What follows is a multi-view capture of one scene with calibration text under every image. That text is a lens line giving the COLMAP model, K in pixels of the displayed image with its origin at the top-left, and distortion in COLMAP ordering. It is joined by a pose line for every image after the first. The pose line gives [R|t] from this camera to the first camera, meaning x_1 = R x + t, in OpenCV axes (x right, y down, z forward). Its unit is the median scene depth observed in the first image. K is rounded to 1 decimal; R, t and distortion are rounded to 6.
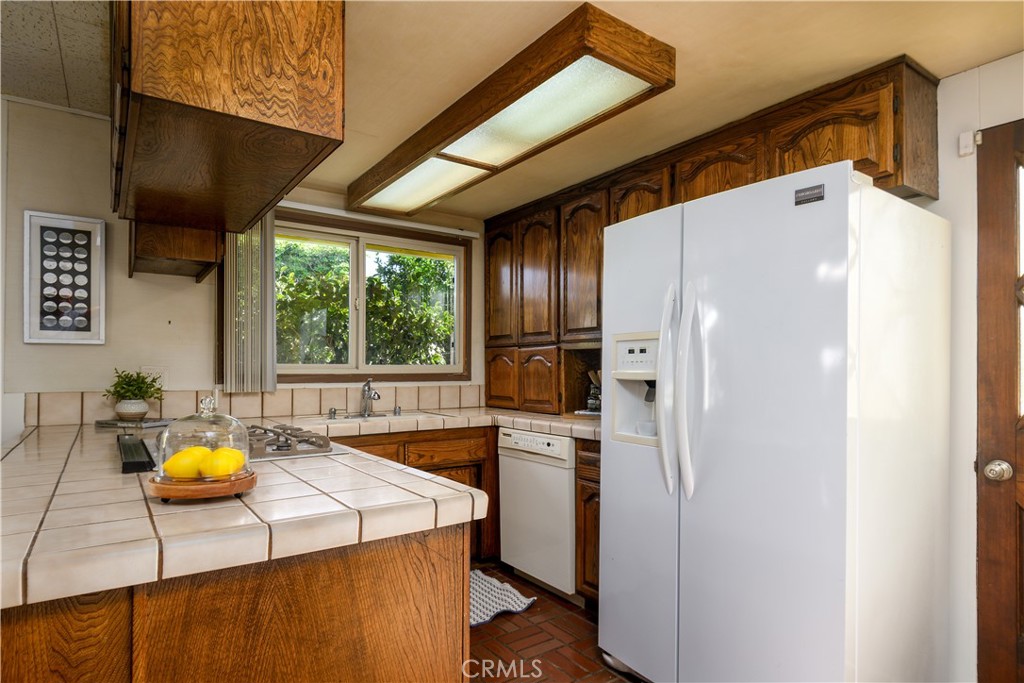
lens RADIAL K [[550.3, 0, 497.1], [0, 550.3, 365.9], [0, 0, 1]] dist [-0.005197, -0.001398]
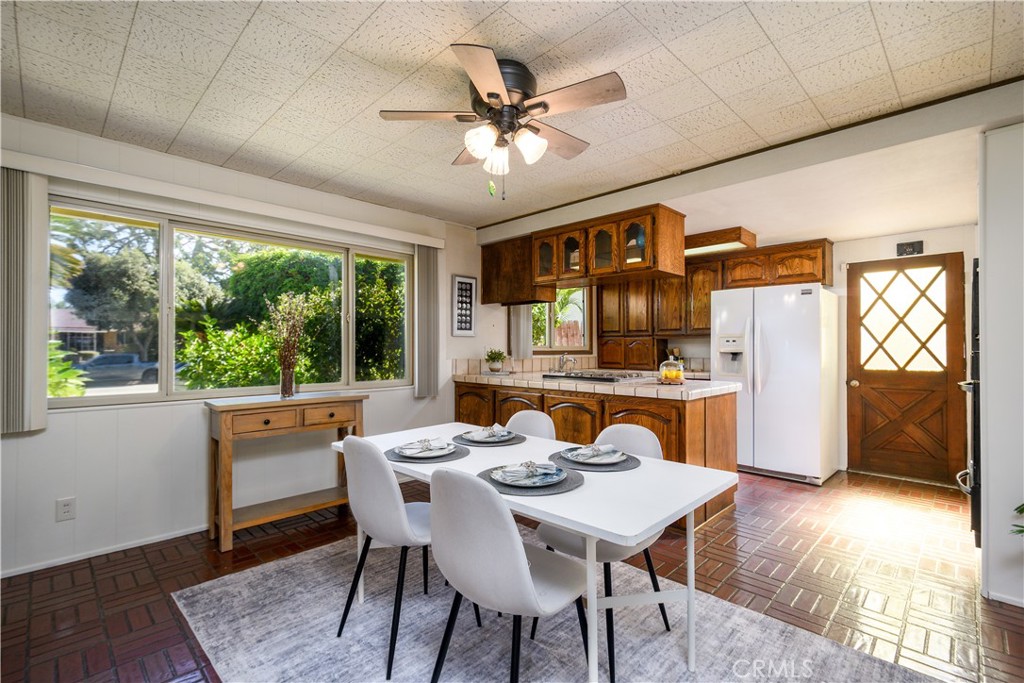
lens RADIAL K [[444.6, 0, 503.8], [0, 444.6, 342.9], [0, 0, 1]] dist [-0.001786, 0.000170]
pose [[0.987587, 0.002109, 0.157061, -0.902658], [-0.000815, 0.999965, -0.008300, -0.000125], [-0.157073, 0.008069, 0.987554, -0.721503]]
